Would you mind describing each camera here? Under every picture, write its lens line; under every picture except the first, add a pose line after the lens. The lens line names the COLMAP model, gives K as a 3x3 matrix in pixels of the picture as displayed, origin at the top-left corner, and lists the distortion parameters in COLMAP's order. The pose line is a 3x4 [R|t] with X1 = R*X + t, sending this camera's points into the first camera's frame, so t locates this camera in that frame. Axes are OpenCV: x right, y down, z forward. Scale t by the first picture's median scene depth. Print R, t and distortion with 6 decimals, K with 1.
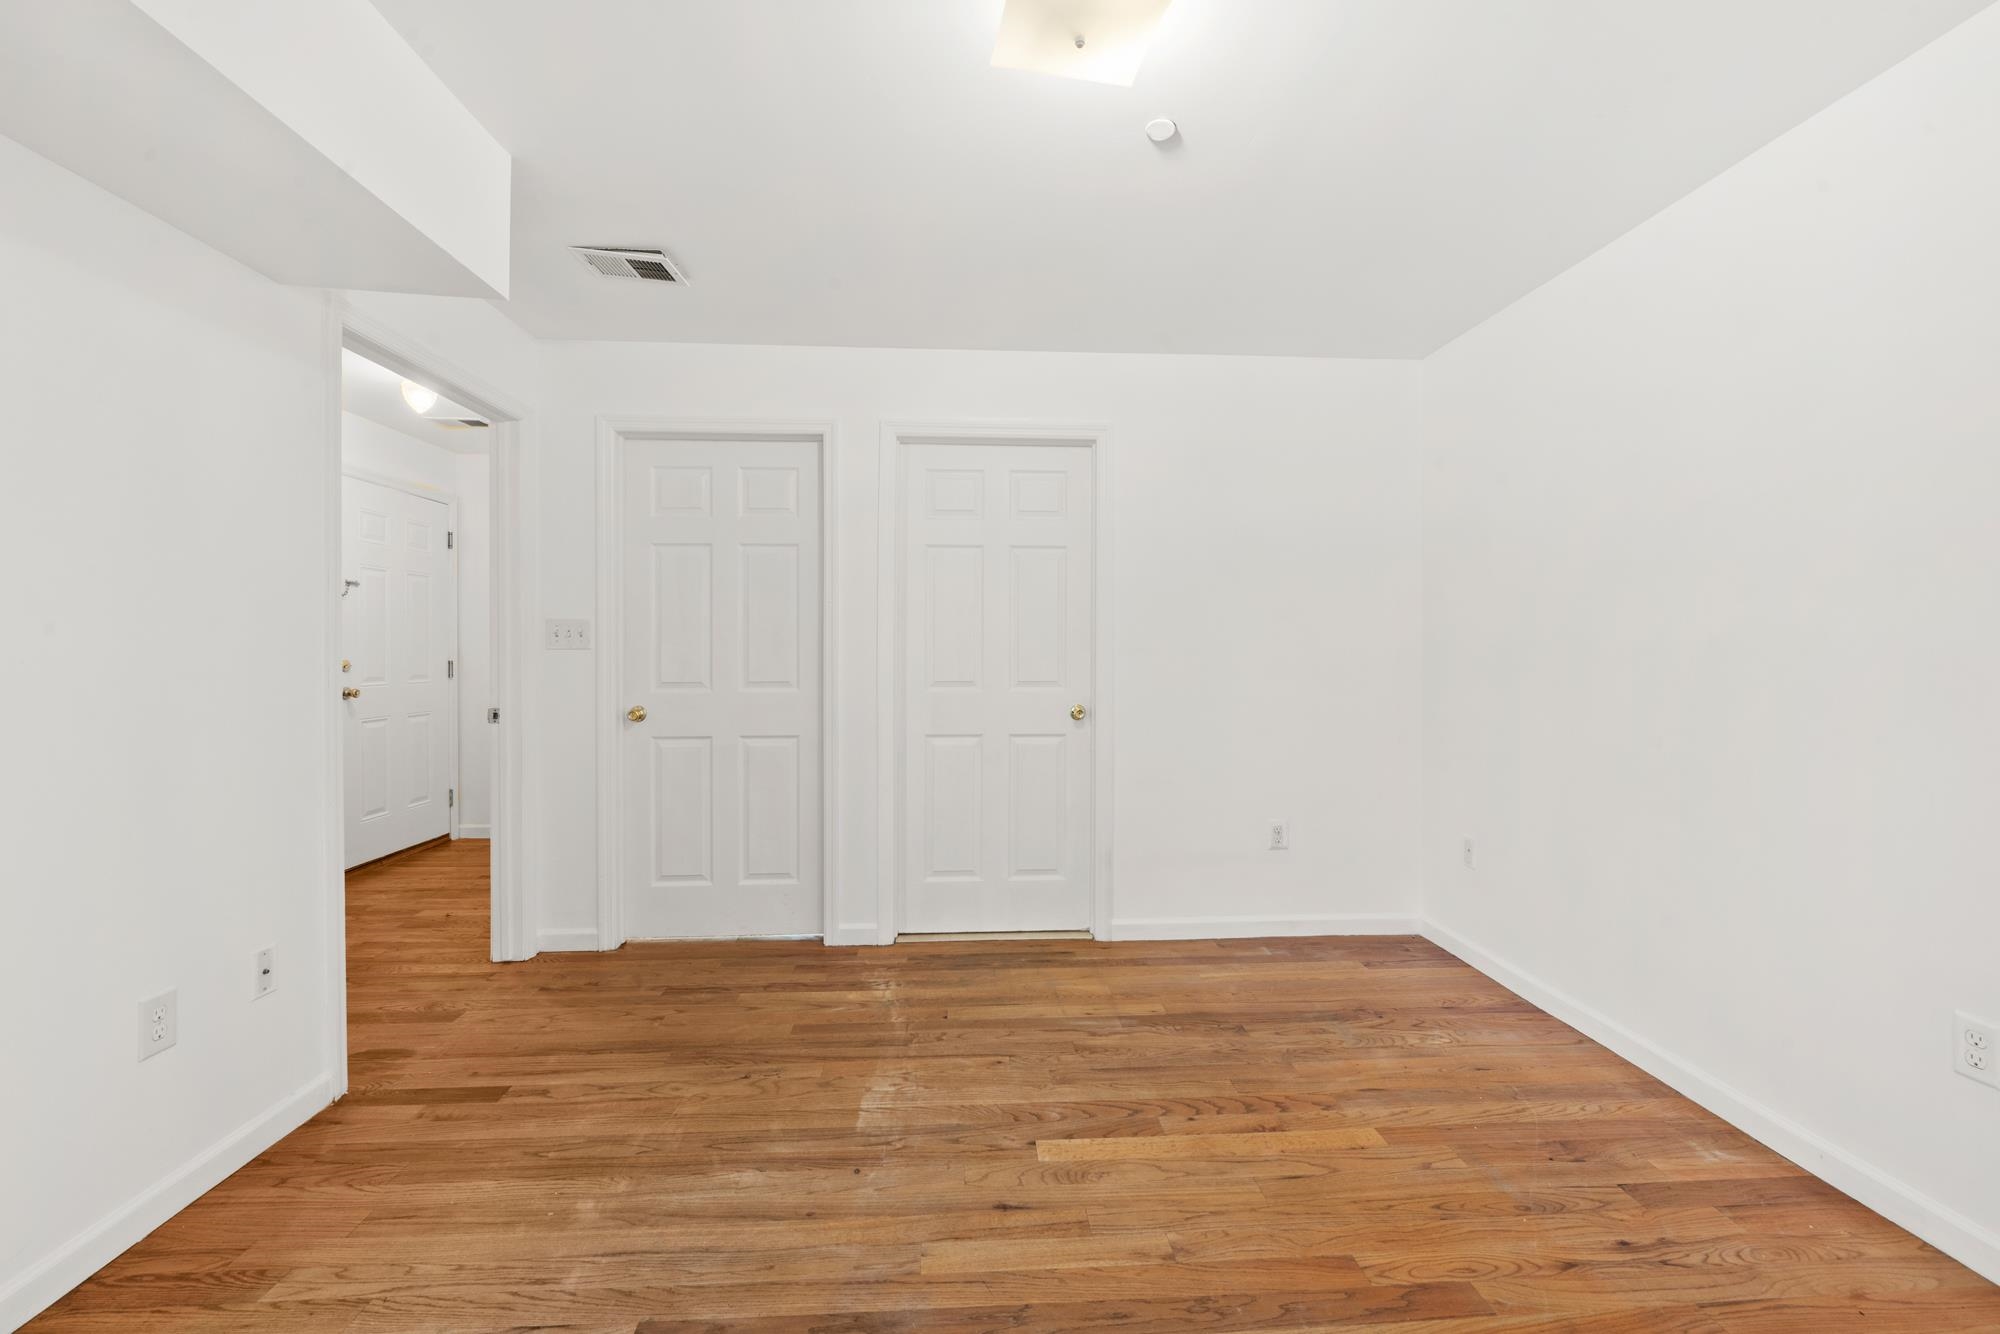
lens RADIAL K [[810.3, 0, 1009.8], [0, 810.3, 662.5], [0, 0, 1]] dist [-0.007316, -0.001309]
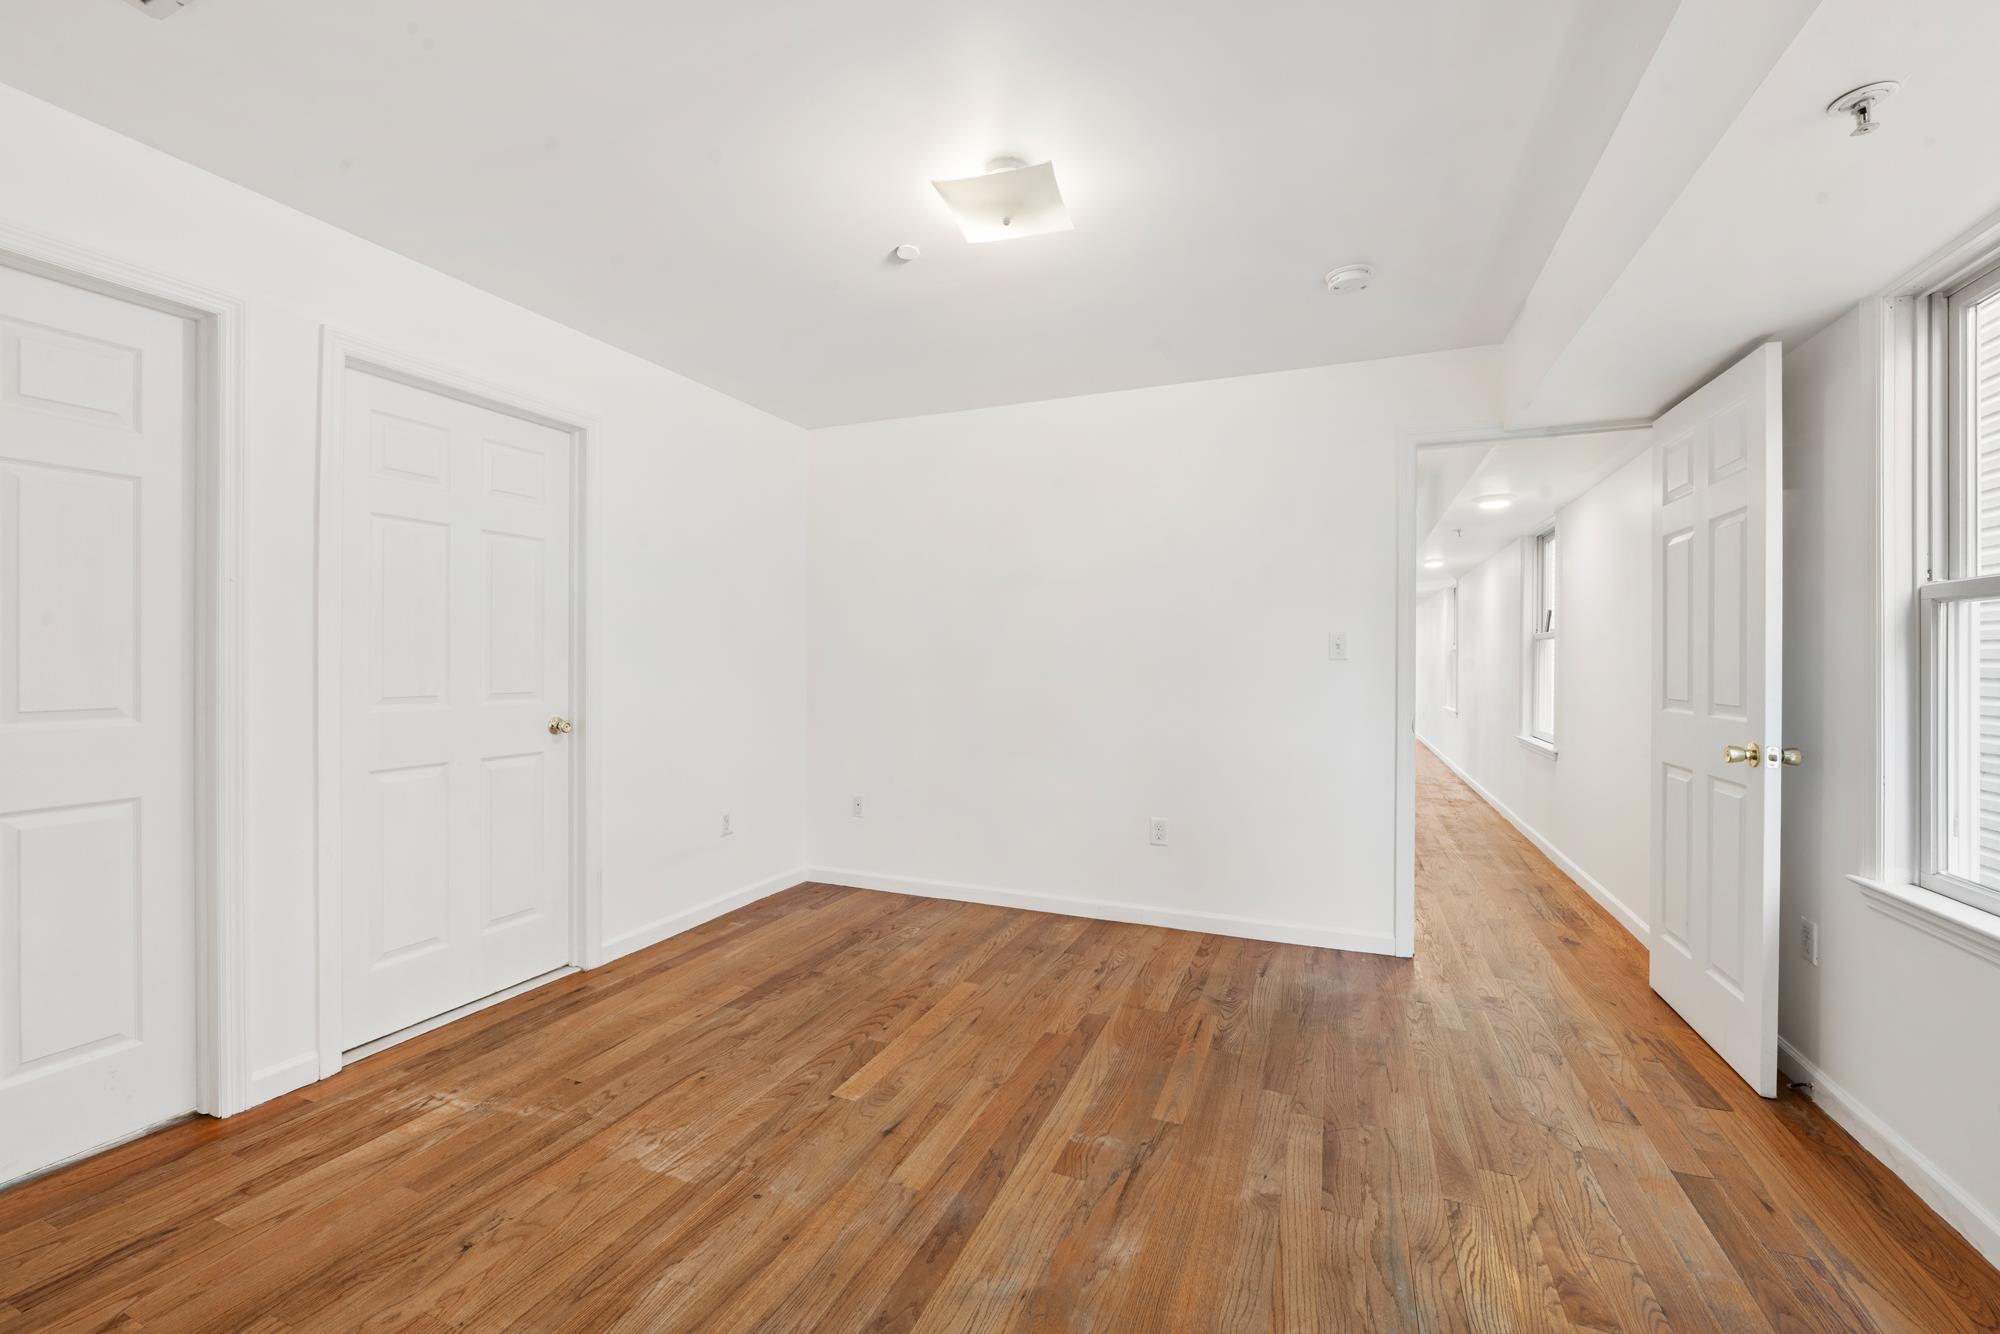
lens RADIAL K [[810.3, 0, 997.5], [0, 810.3, 662.1], [0, 0, 1]] dist [-0.007316, -0.001309]
pose [[0.446129, -0.003018, 0.894964, -0.711297], [0.008119, 0.999967, -0.000675, -0.004326], [-0.894932, 0.007567, 0.446138, 0.237290]]
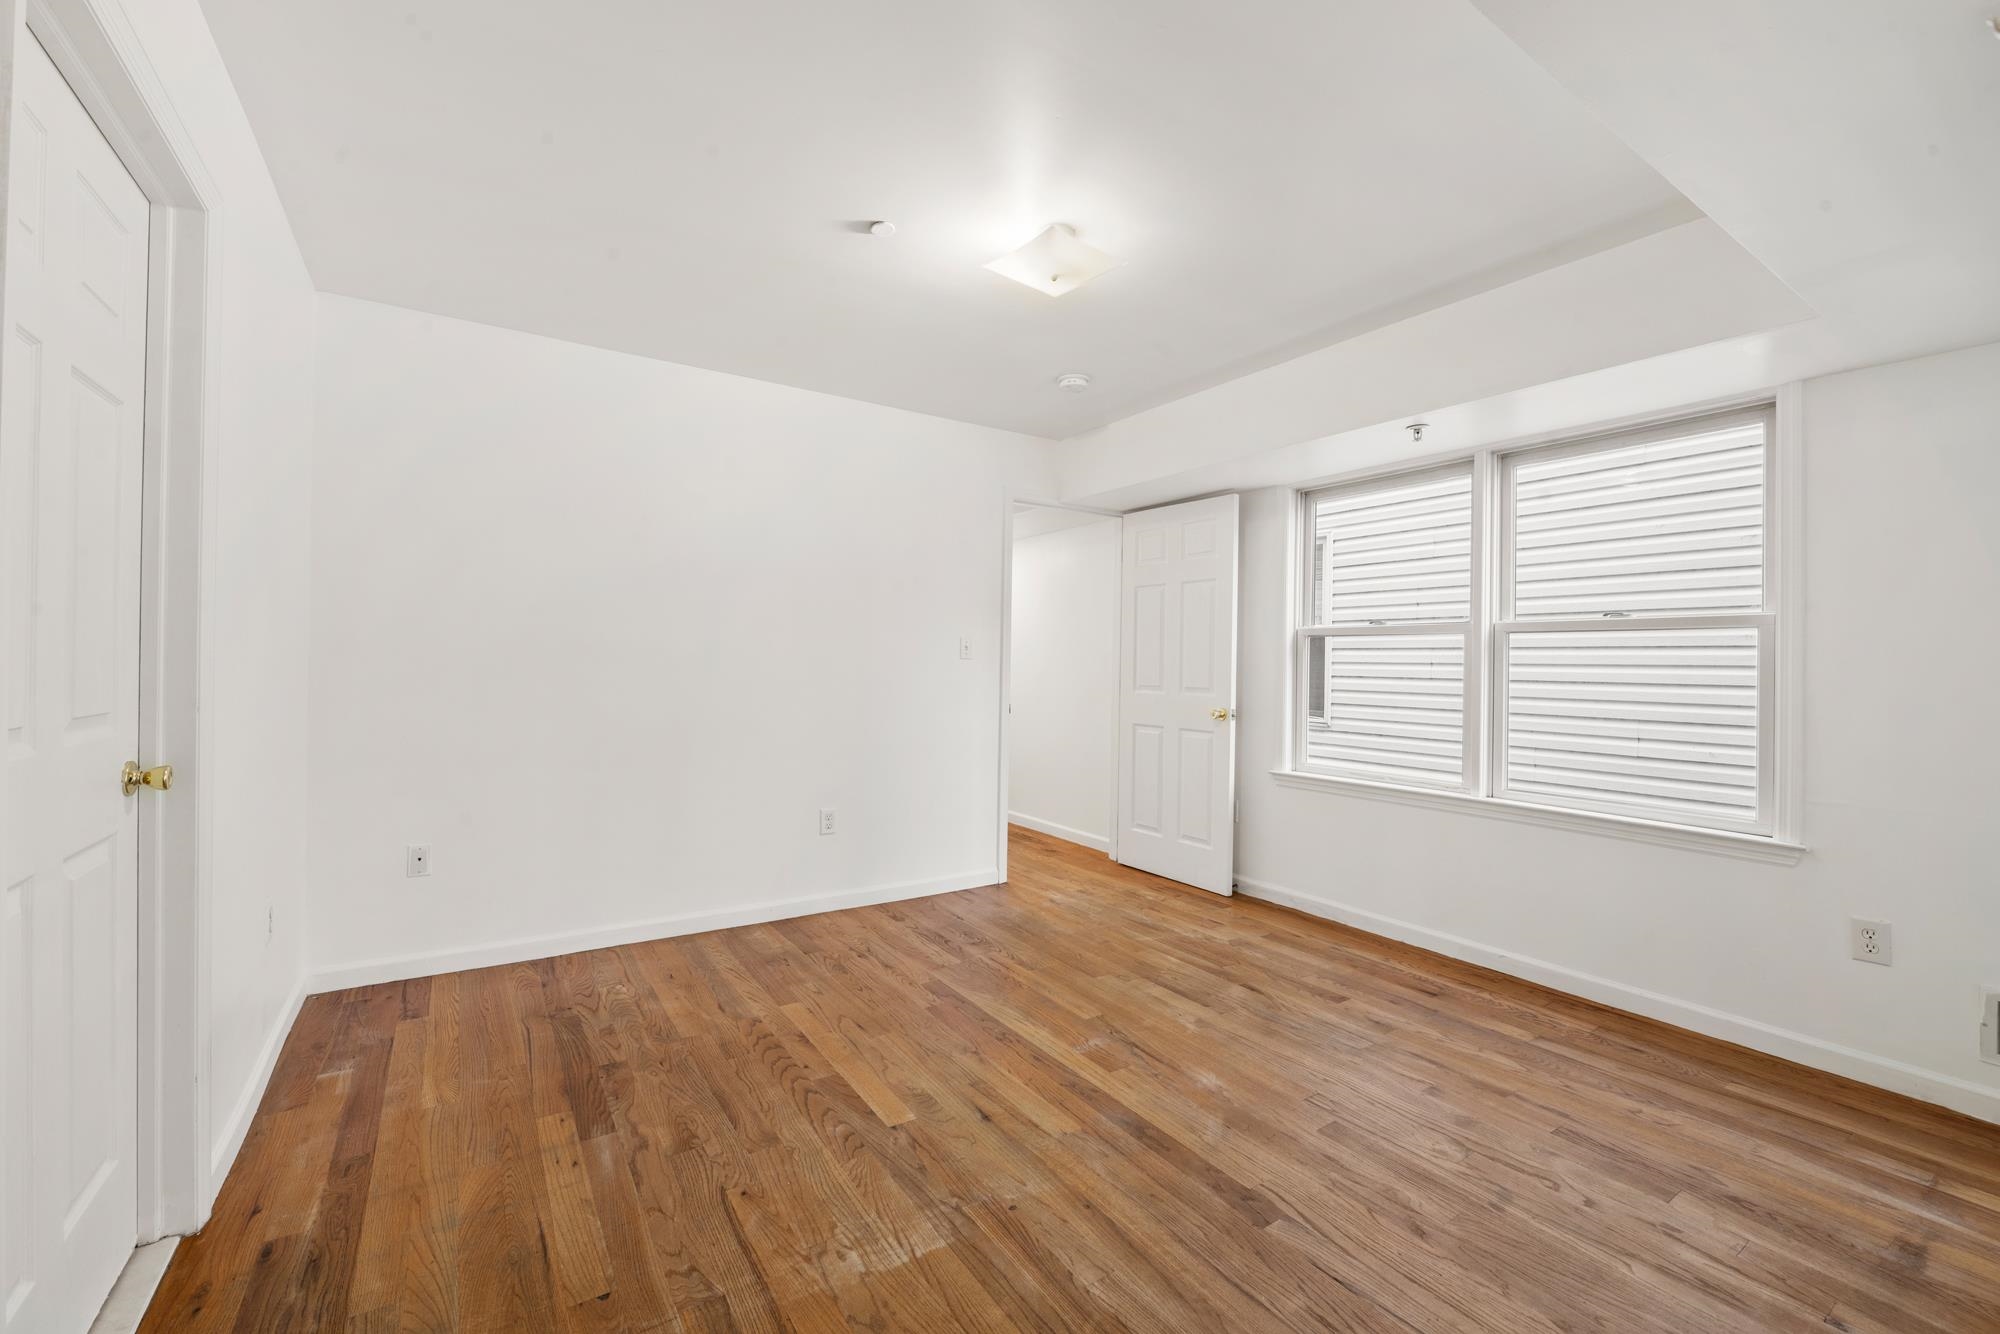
lens RADIAL K [[810.3, 0, 993.7], [0, 810.3, 672.5], [0, 0, 1]] dist [-0.007316, -0.001309]
pose [[-0.485342, -0.019632, 0.874104, -0.765993], [-0.005631, 0.999797, 0.019329, -0.012058], [-0.874306, 0.004459, -0.485355, 1.138074]]
